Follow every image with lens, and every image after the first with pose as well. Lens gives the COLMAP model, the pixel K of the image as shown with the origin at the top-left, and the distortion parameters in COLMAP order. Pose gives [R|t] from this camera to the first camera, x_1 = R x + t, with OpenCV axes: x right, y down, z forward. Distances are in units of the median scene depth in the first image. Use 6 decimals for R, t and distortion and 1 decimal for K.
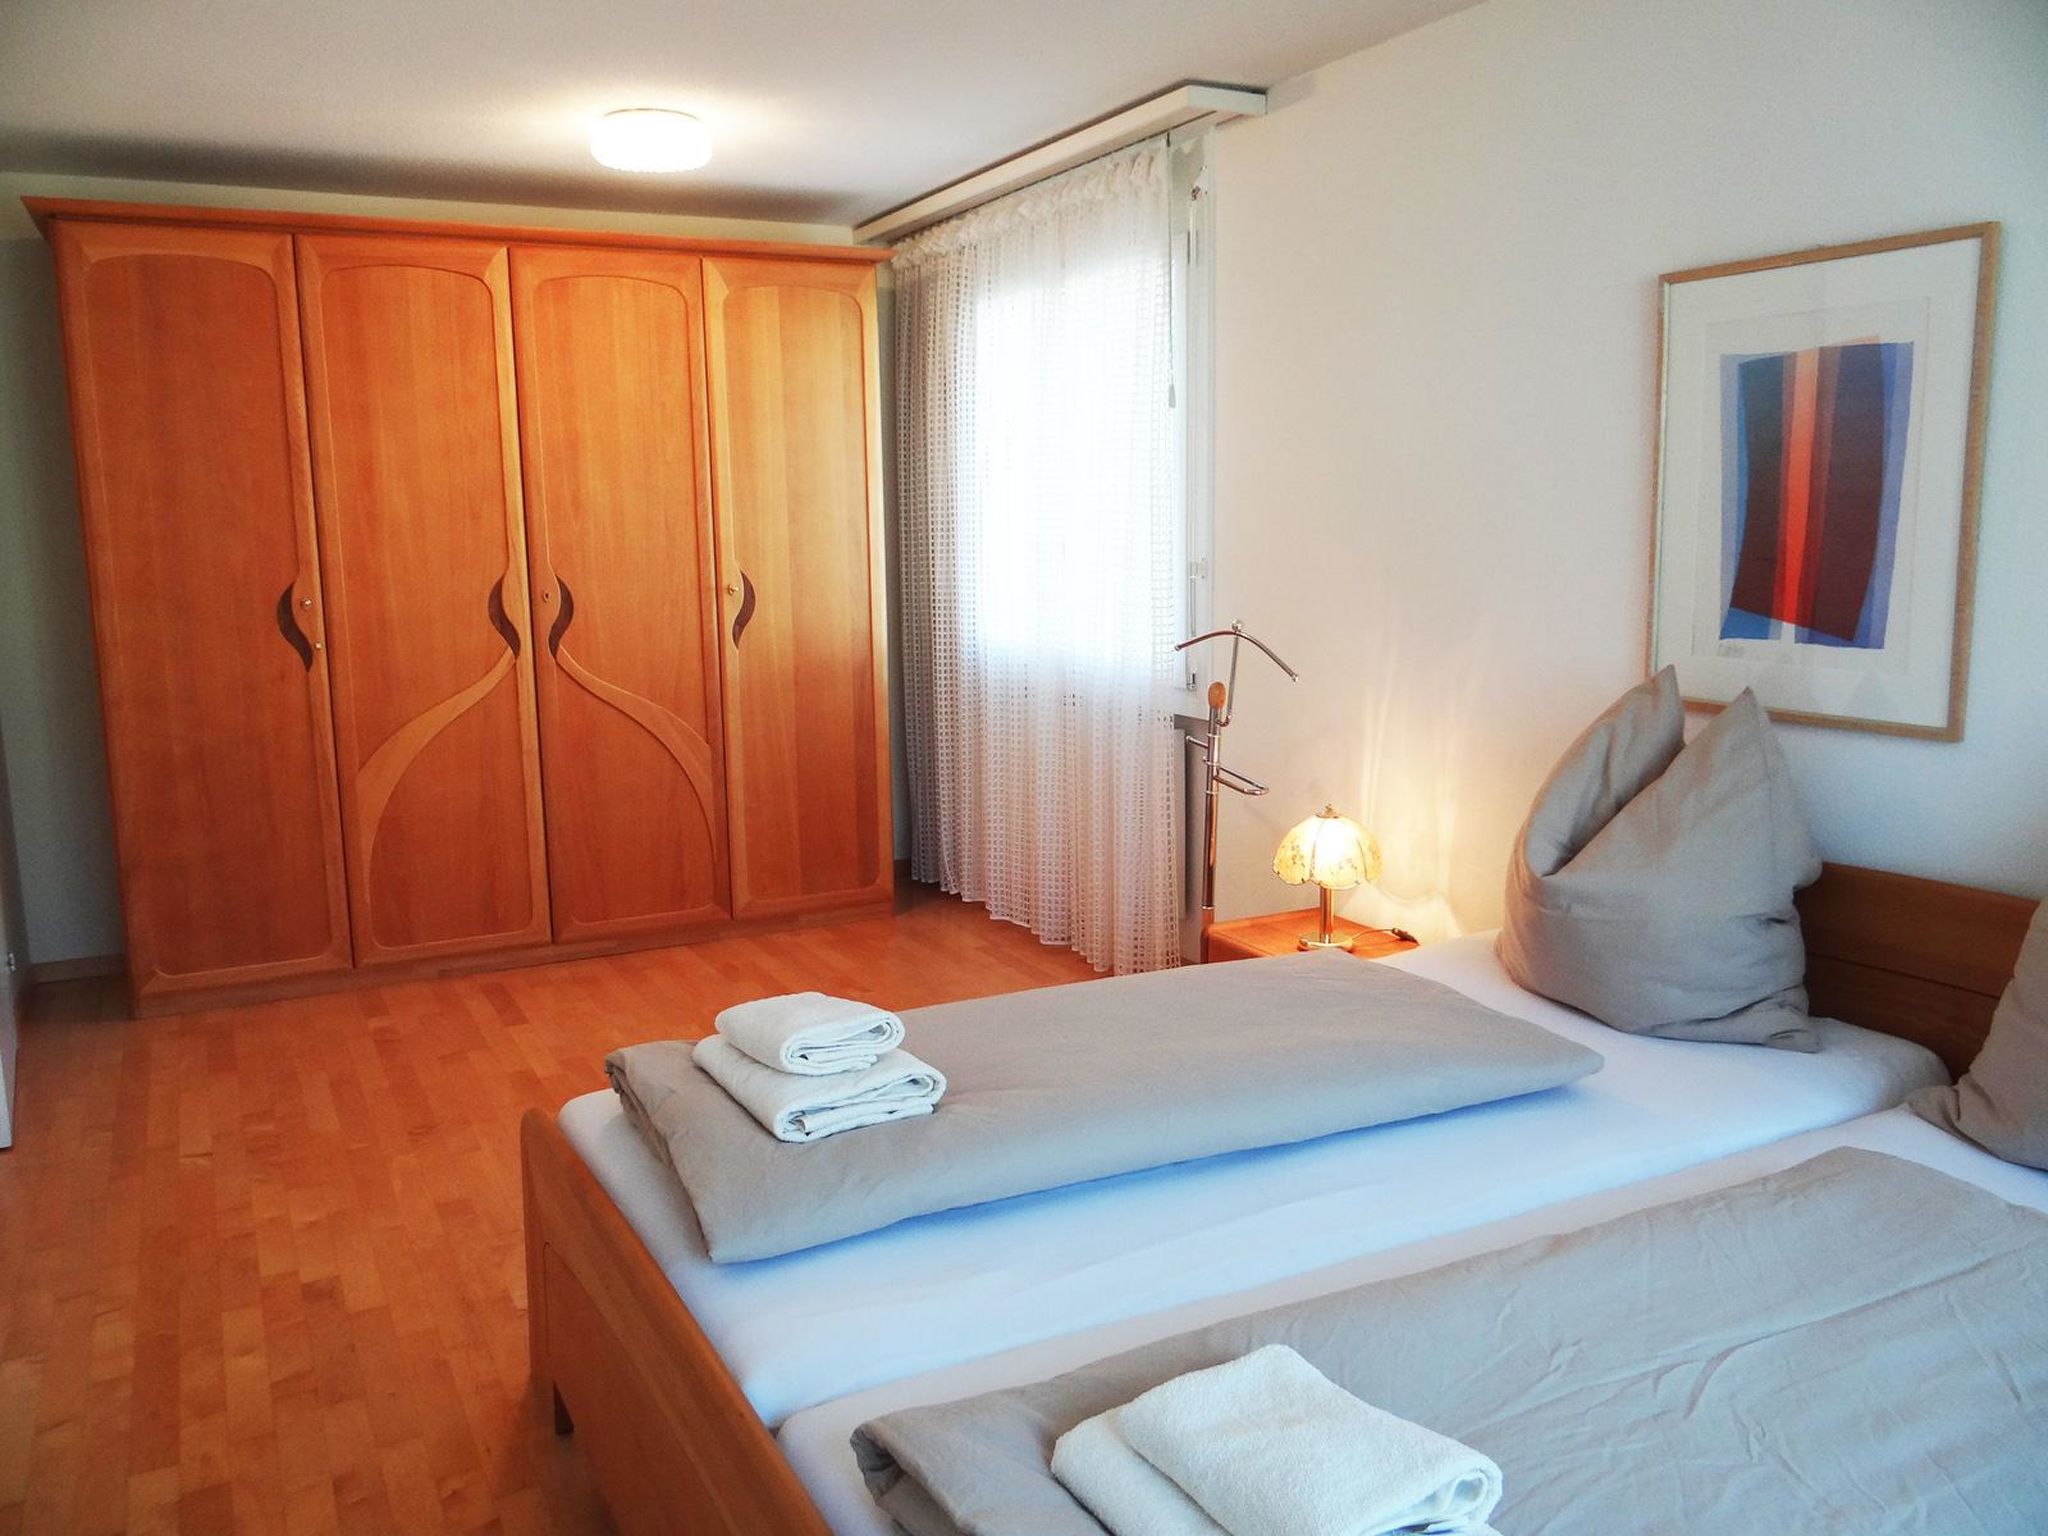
lens RADIAL K [[1611.8, 0, 1024.0], [0, 1611.8, 768.0], [0, 0, 1]] dist [-0.006560, -0.008462]
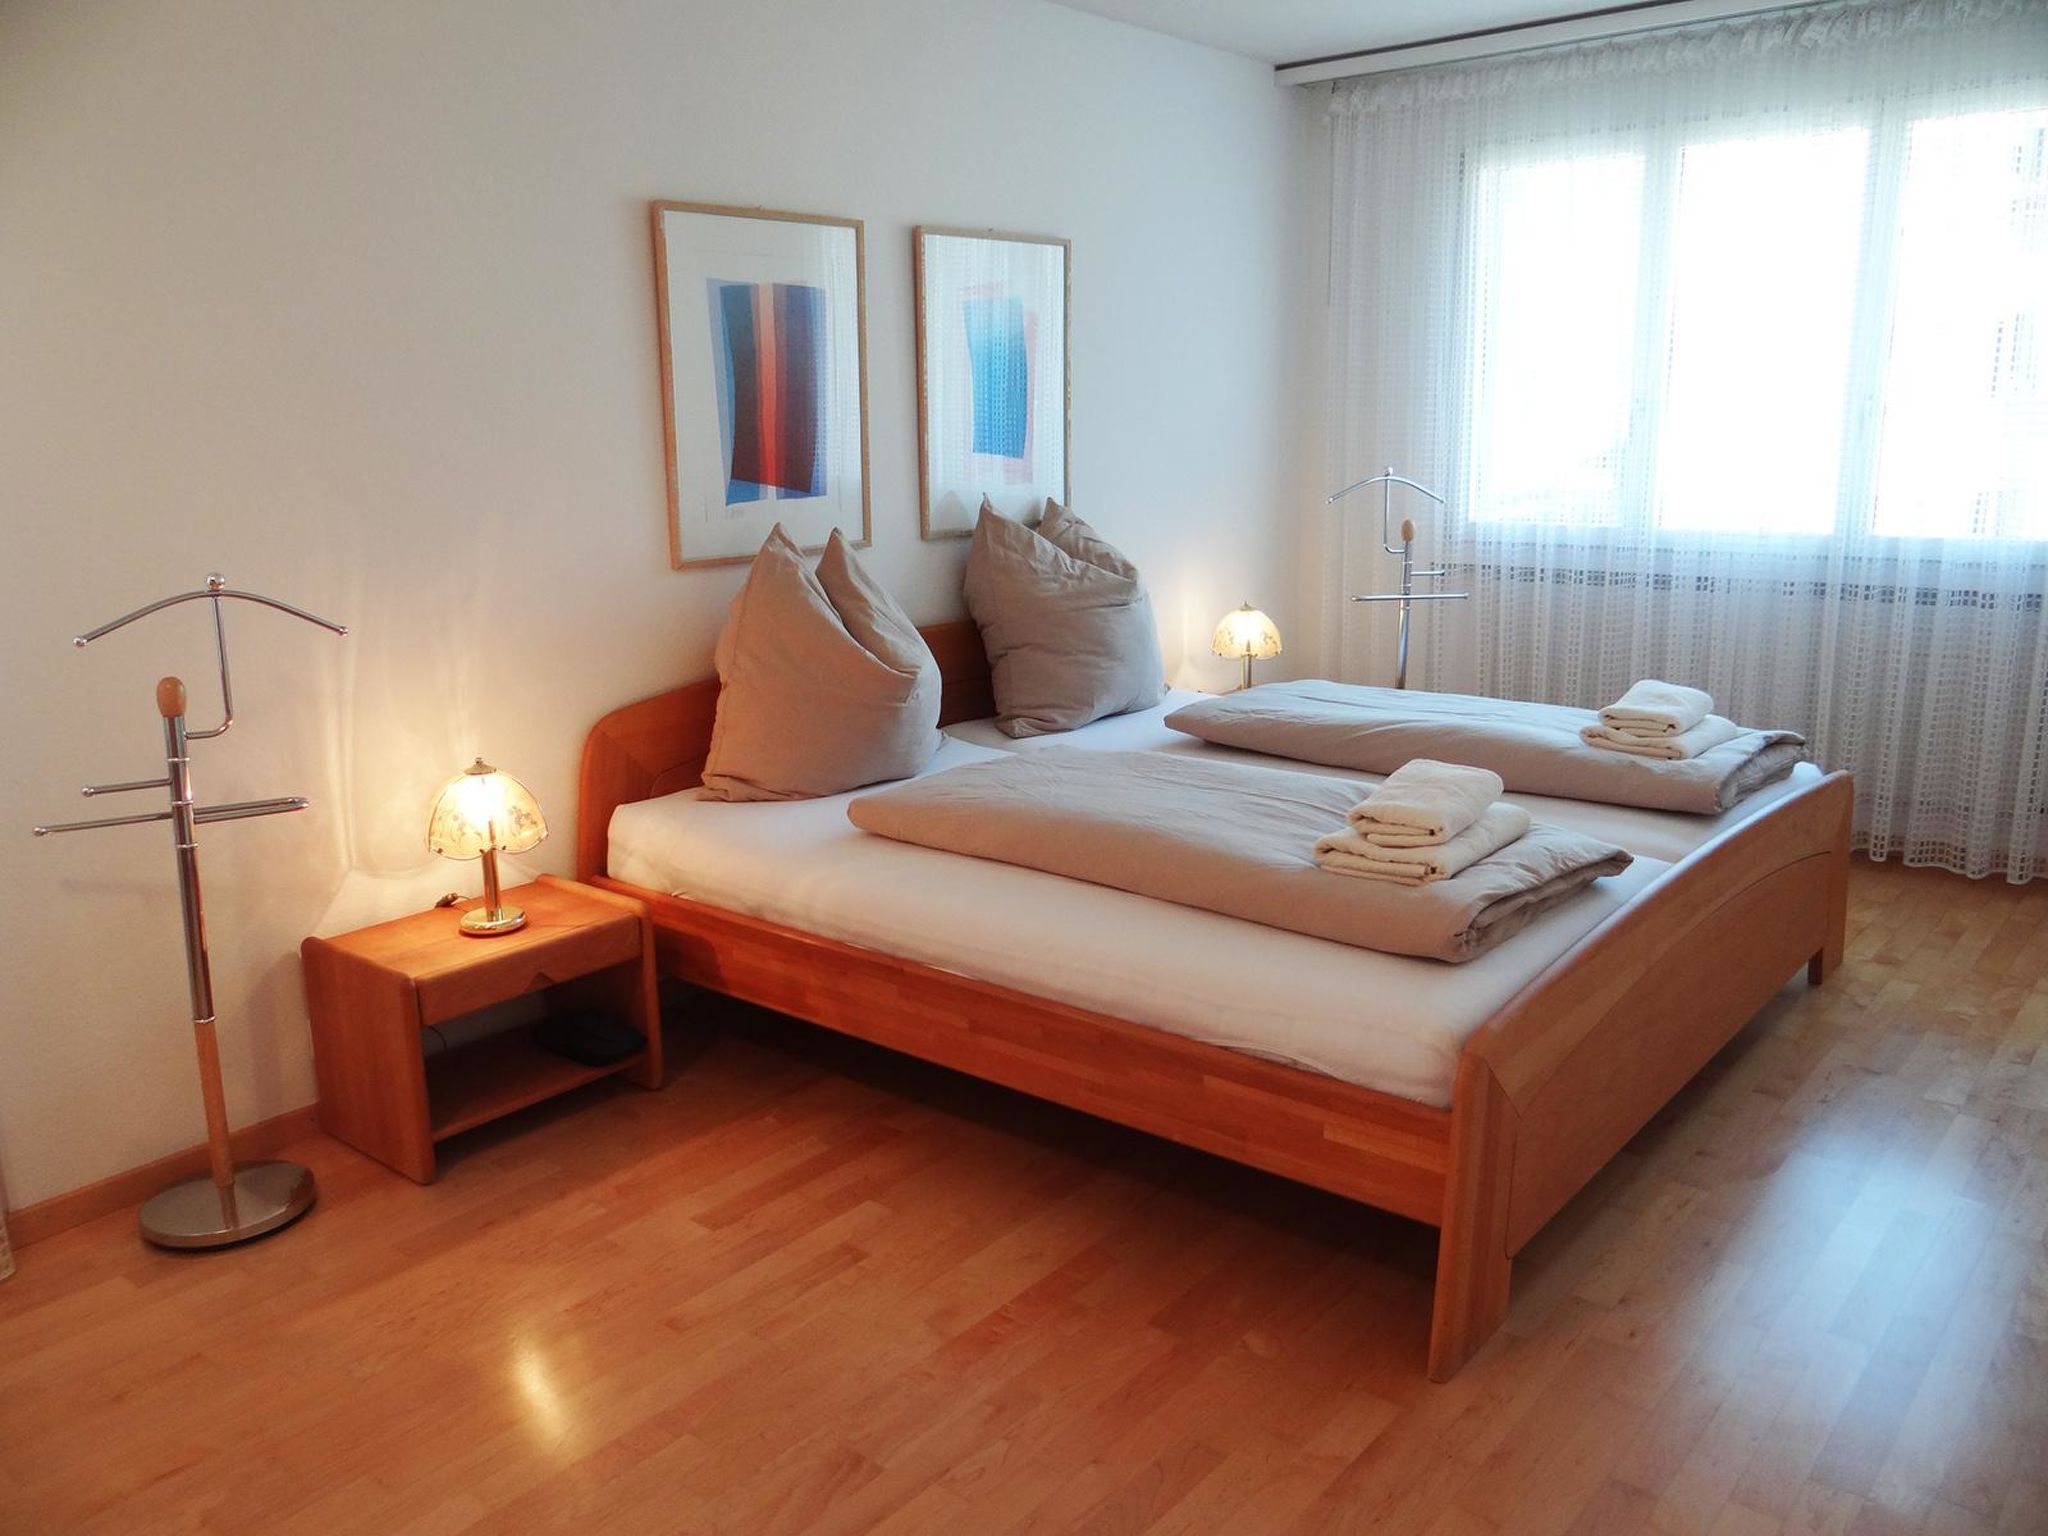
lens RADIAL K [[1611.8, 0, 1024.0], [0, 1611.8, 768.0], [0, 0, 1]] dist [-0.006560, -0.008462]
pose [[-0.393471, -0.192077, 0.899048, -0.865982], [0.163665, 0.947674, 0.274094, -0.198558], [-0.904652, 0.254990, -0.341446, 1.304566]]
